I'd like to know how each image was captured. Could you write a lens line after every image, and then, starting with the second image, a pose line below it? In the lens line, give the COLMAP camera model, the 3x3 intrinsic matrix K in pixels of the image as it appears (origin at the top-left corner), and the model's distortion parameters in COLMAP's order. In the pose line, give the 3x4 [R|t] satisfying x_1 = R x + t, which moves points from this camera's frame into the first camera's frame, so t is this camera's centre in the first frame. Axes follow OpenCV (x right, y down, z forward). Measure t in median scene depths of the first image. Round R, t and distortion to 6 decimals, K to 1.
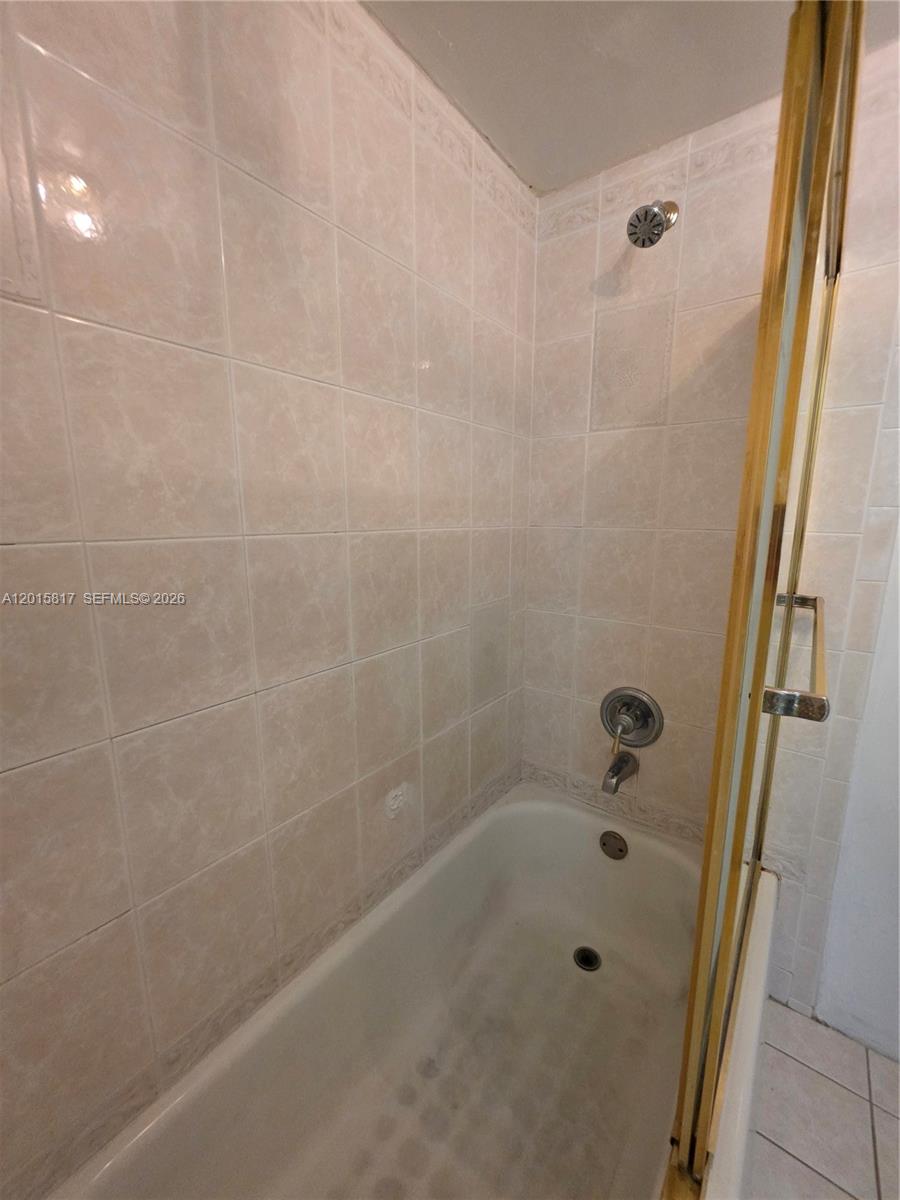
lens RADIAL K [[479.9, 0, 453.3], [0, 479.9, 602.2], [0, 0, 1]] dist [-0.000053, -0.000238]
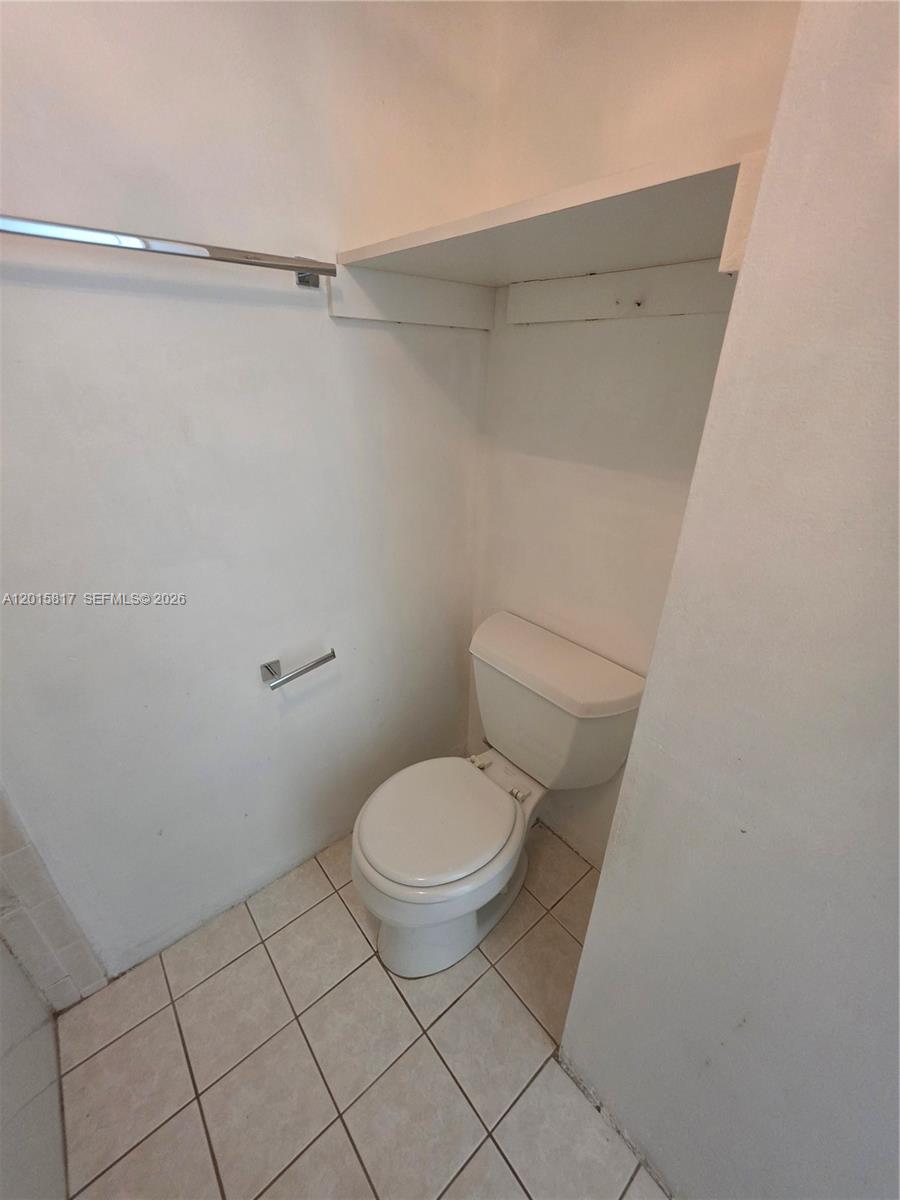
lens RADIAL K [[479.9, 0, 453.3], [0, 479.9, 602.2], [0, 0, 1]] dist [-0.000053, -0.000238]
pose [[0.223564, -0.426405, 0.876469, 0.472195], [0.164772, 0.902821, 0.397196, -0.092502], [-0.960661, 0.055619, 0.272098, 0.057612]]
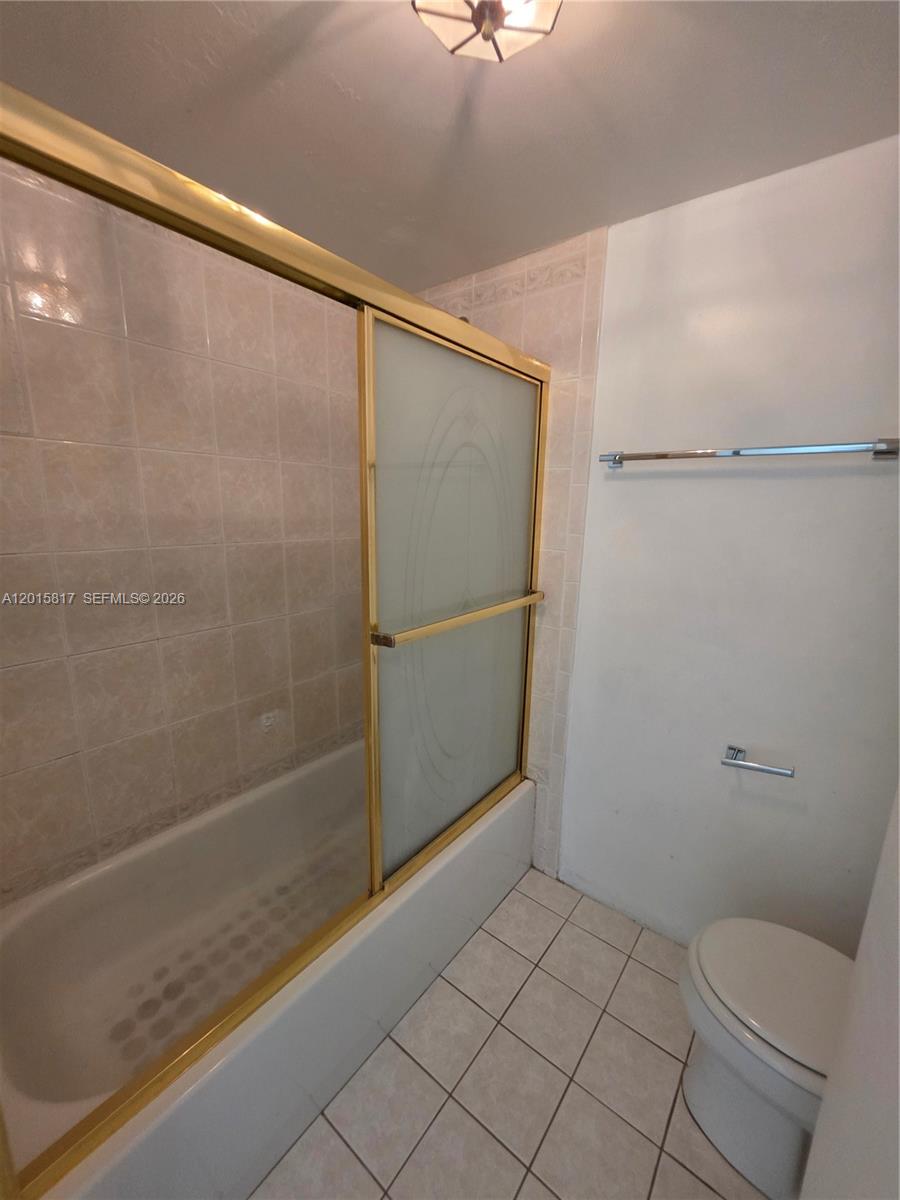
lens RADIAL K [[483.4, 0, 452.1], [0, 483.4, 605.0], [0, 0, 1]] dist [-0.000158, -0.000179]
pose [[0.999612, 0.023550, -0.014907, 0.523876], [-0.023171, 0.999415, 0.025158, 0.000814], [0.015490, -0.024803, 0.999572, -0.555746]]
